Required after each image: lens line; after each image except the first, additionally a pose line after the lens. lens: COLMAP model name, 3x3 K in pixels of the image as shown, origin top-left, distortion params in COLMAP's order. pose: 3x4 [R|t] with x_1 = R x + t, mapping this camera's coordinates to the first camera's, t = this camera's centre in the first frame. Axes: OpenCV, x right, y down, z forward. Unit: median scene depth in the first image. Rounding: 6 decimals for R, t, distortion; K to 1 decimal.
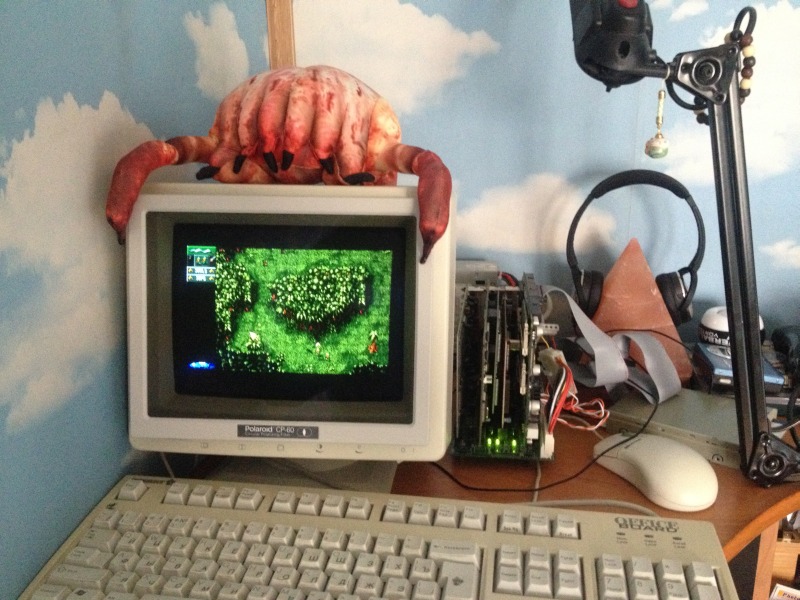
lens RADIAL K [[812.1, 0, 401.6], [0, 812.1, 292.2], [0, 0, 1]] dist [0.047721, 0.000000]
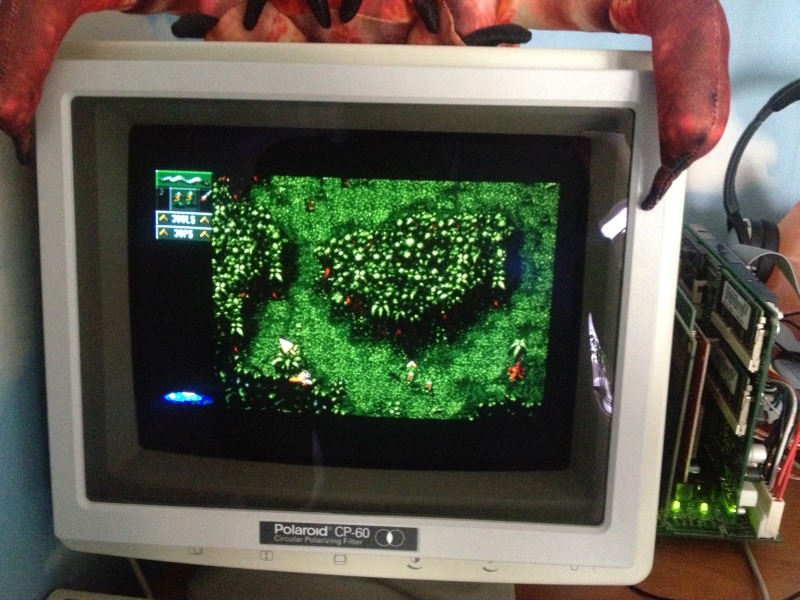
lens RADIAL K [[812.1, 0, 398.2], [0, 812.1, 308.8], [0, 0, 1]] dist [0.047721, 0.000000]
pose [[0.999861, 0.008222, 0.014531, -0.119037], [-0.009489, 0.995948, 0.089425, -0.017374], [-0.013737, -0.089550, 0.995888, 0.484674]]
